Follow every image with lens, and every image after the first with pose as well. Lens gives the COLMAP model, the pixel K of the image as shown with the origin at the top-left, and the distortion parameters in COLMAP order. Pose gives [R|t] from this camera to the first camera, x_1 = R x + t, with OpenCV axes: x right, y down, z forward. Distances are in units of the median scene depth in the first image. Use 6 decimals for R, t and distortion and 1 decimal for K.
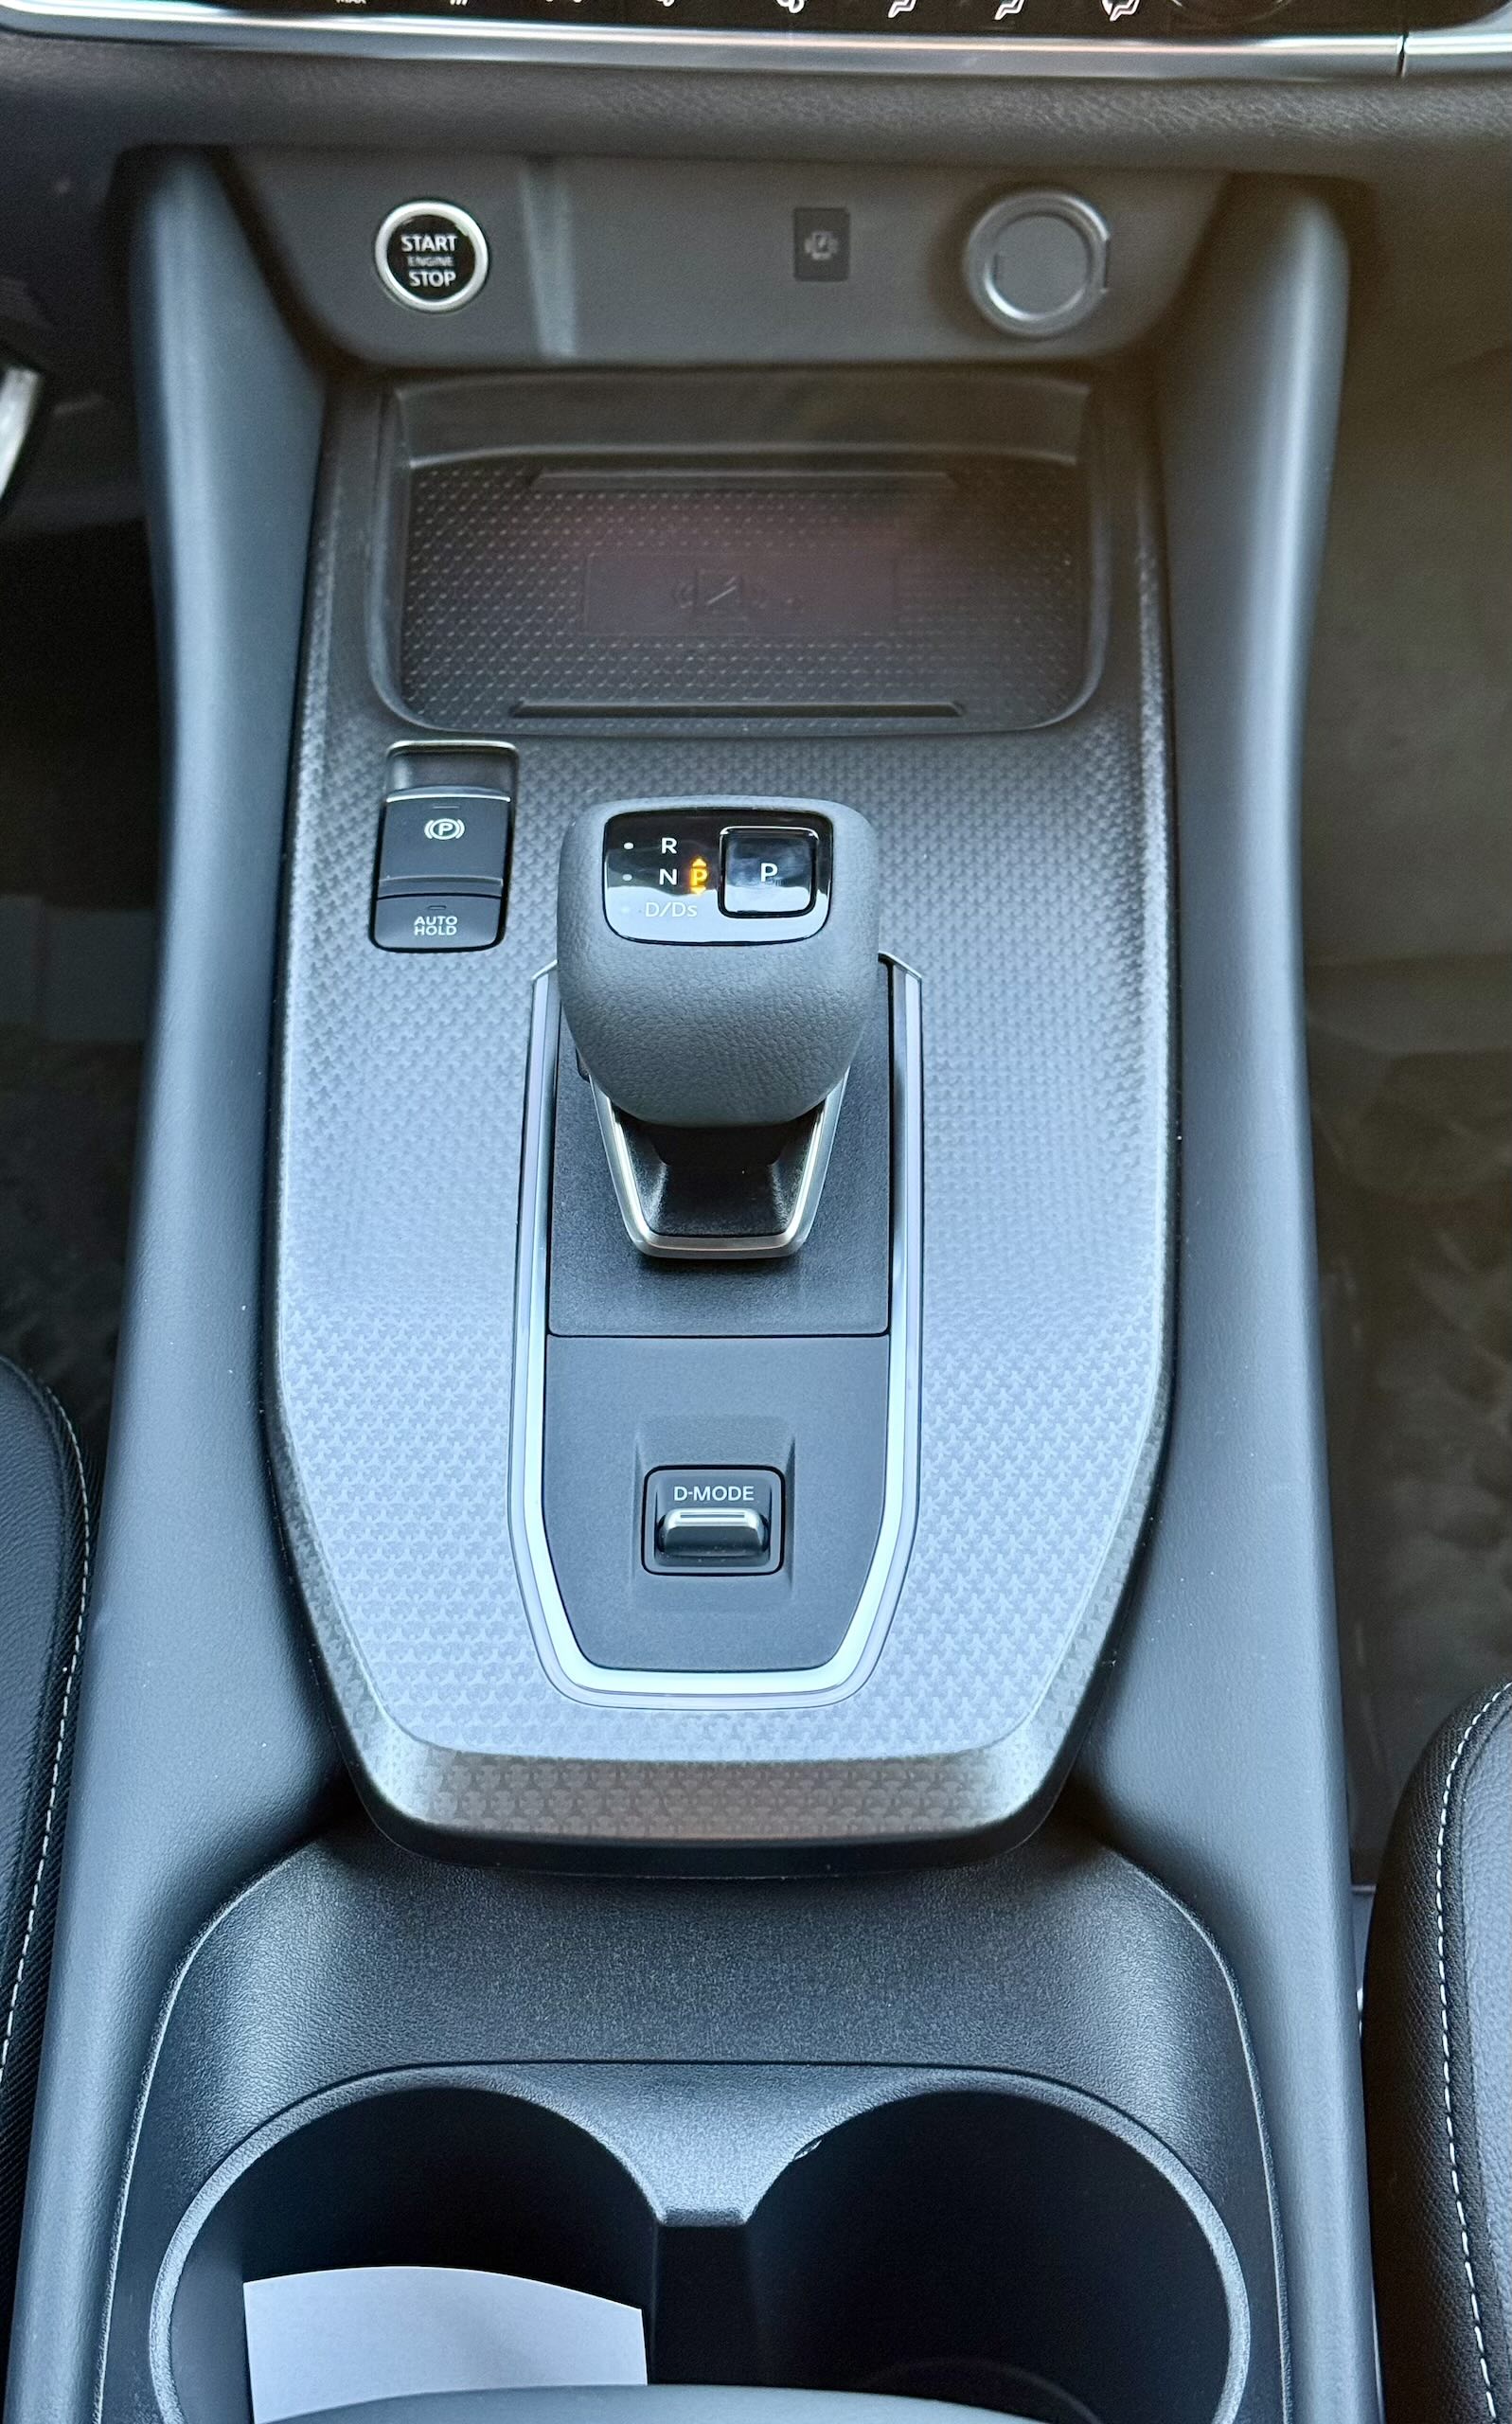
lens RADIAL K [[3394.5, 0, 772.1], [0, 3394.5, 1216.7], [0, 0, 1]] dist [0.147323, 0.000000]
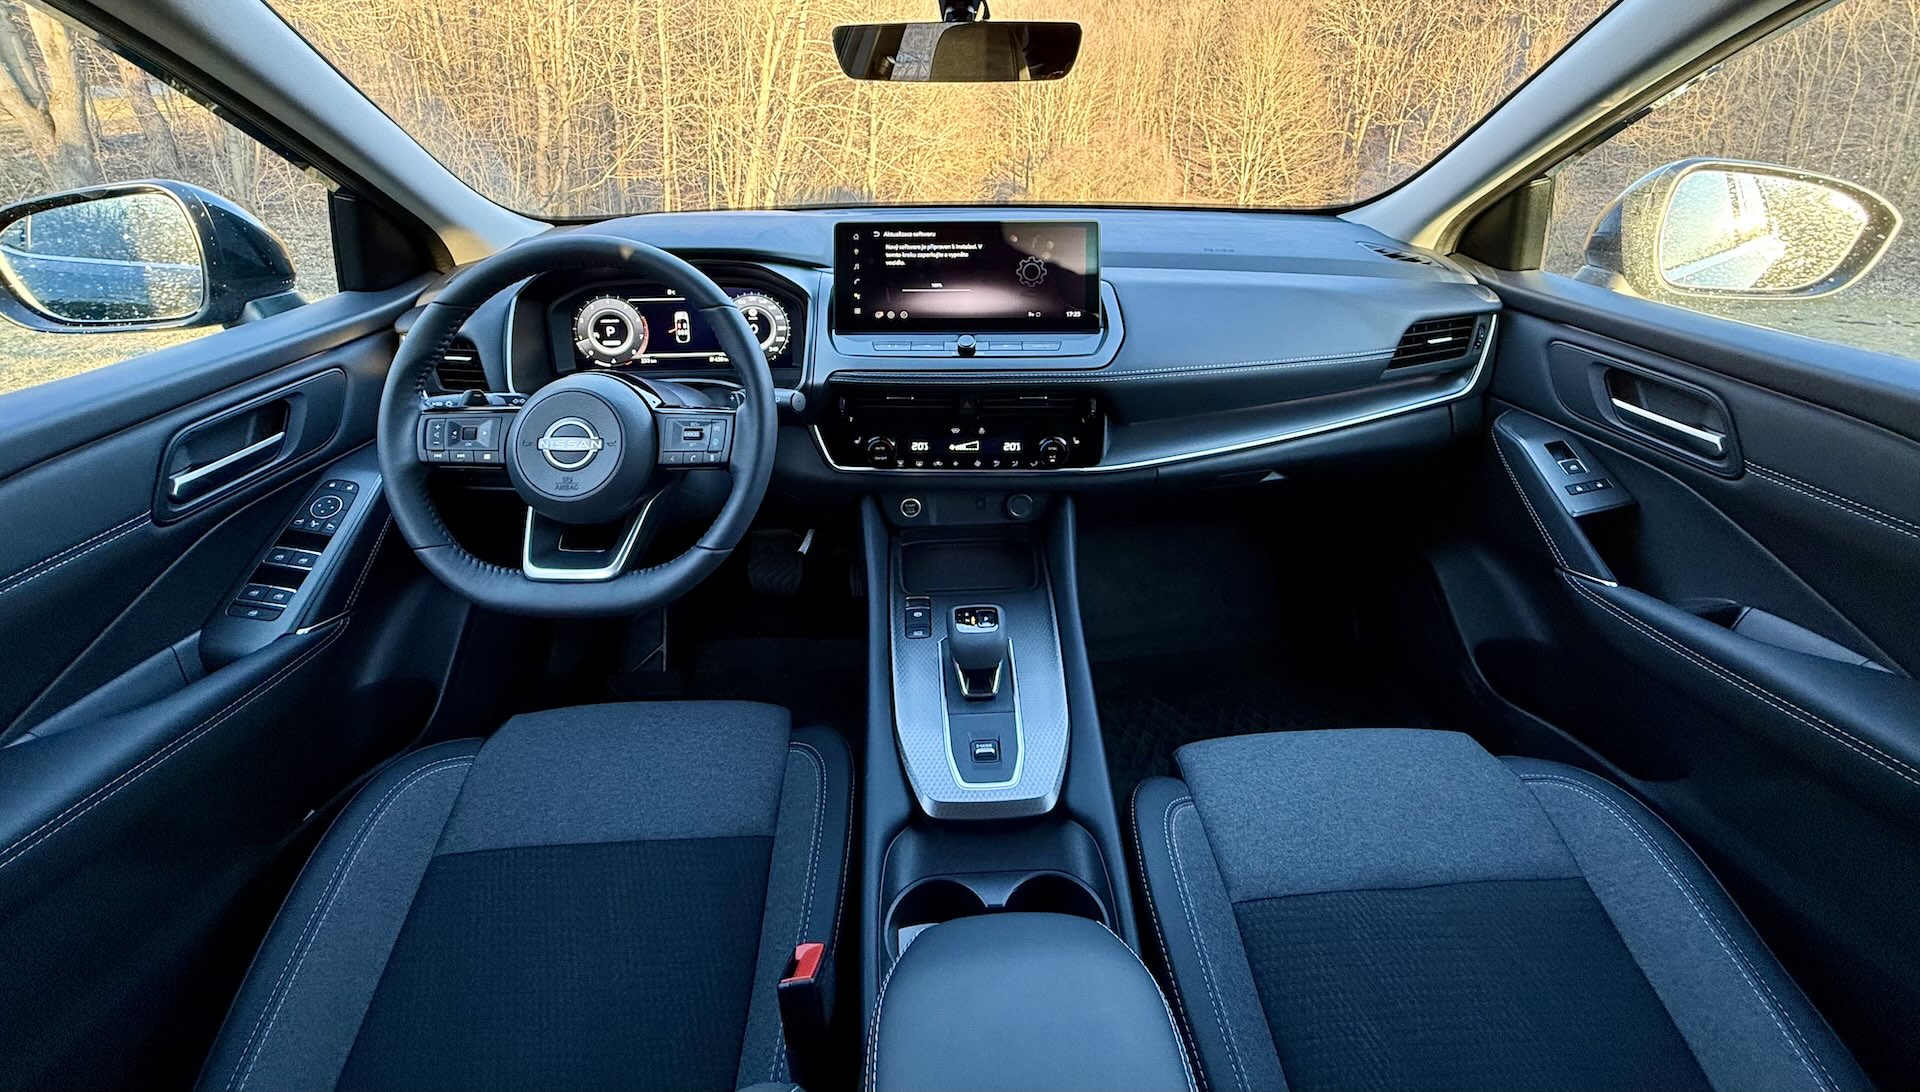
lens RADIAL K [[771.4, 0, 955.0], [0, 771.4, 375.3], [0, 0, 1]] dist [-0.000932, 0.000931]
pose [[0.998553, -0.019681, 0.050044, -0.091964], [0.038617, 0.910077, -0.412635, 0.043586], [-0.037423, 0.413971, 0.909521, -0.233238]]
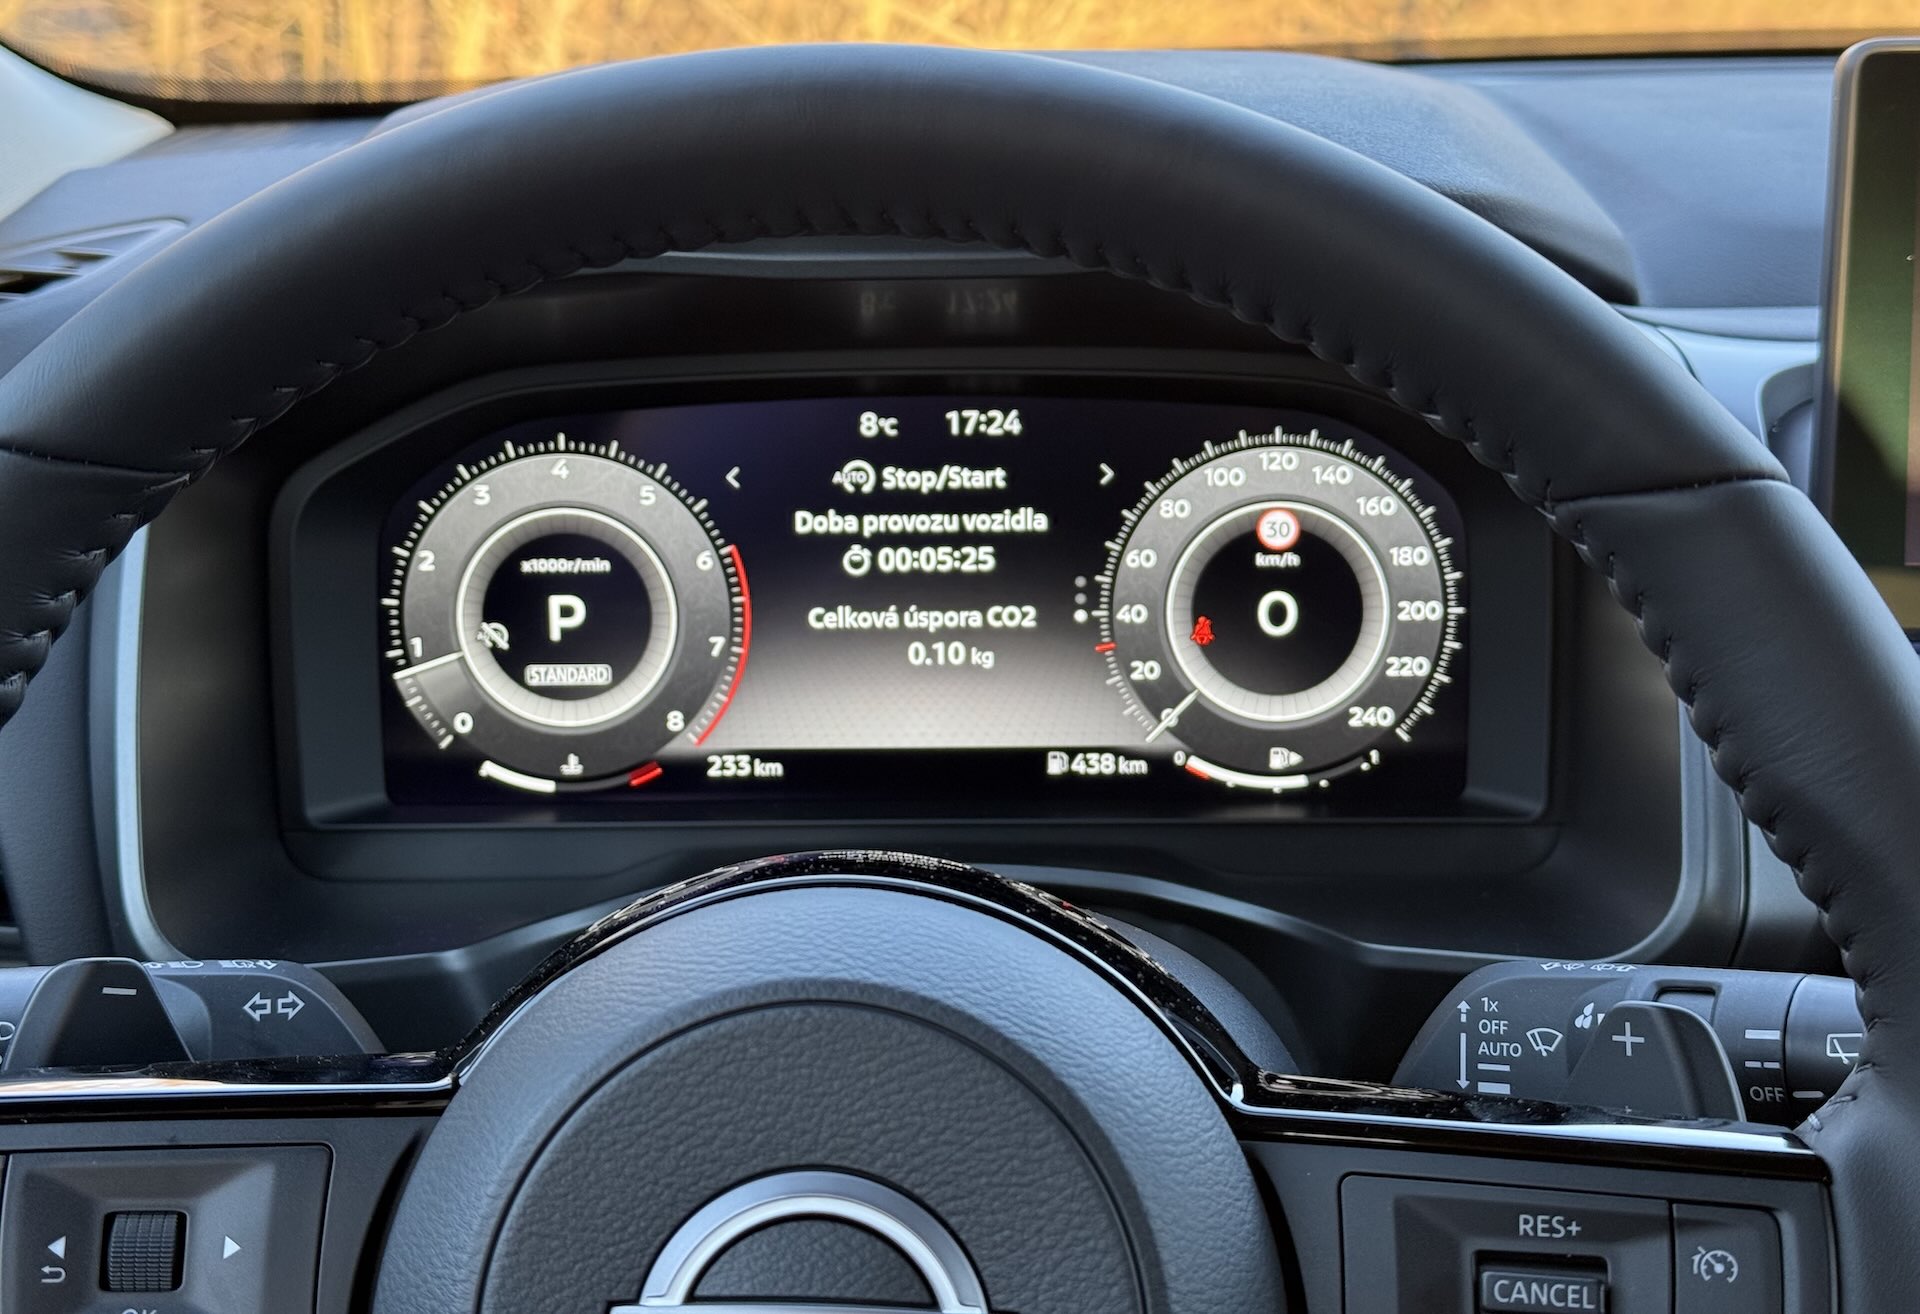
lens RADIAL K [[2713.7, 0, 949.7], [0, 2713.7, 601.5], [0, 0, 1]] dist [0.102552, 0.000000]
pose [[0.999890, -0.005340, -0.013815, -0.474724], [-0.001765, 0.883113, -0.469157, -0.164108], [0.014705, 0.469130, 0.883007, 0.142156]]
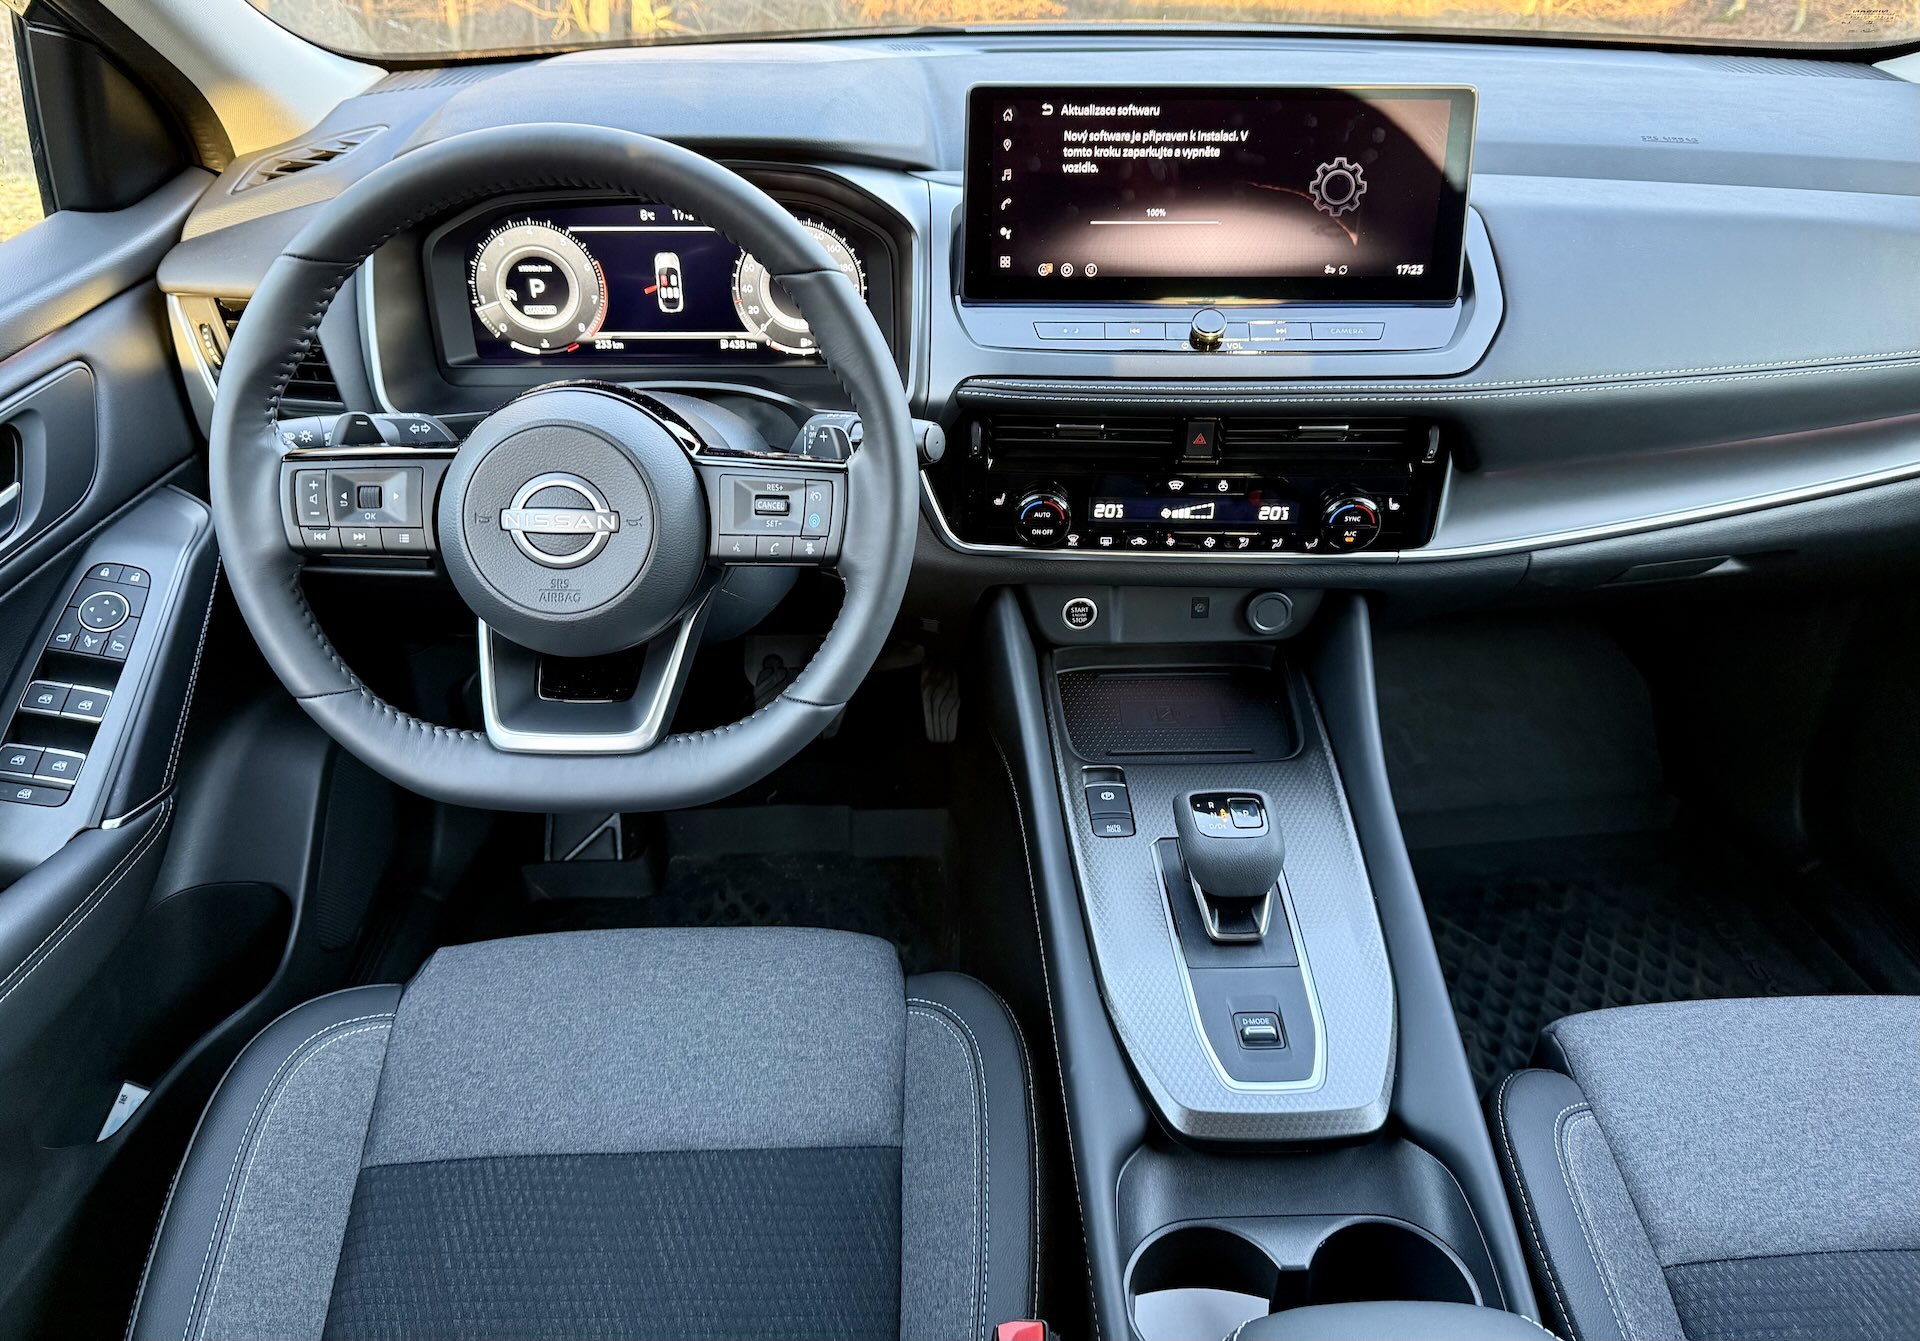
lens RADIAL K [[1336.1, 0, 952.1], [0, 1336.1, 617.0], [0, 0, 1]] dist [0.054641, -0.080623]
pose [[0.999313, -0.015577, 0.033630, -0.276126], [0.022195, 0.978212, -0.206417, -0.025942], [-0.029682, 0.207021, 0.977886, -0.216304]]
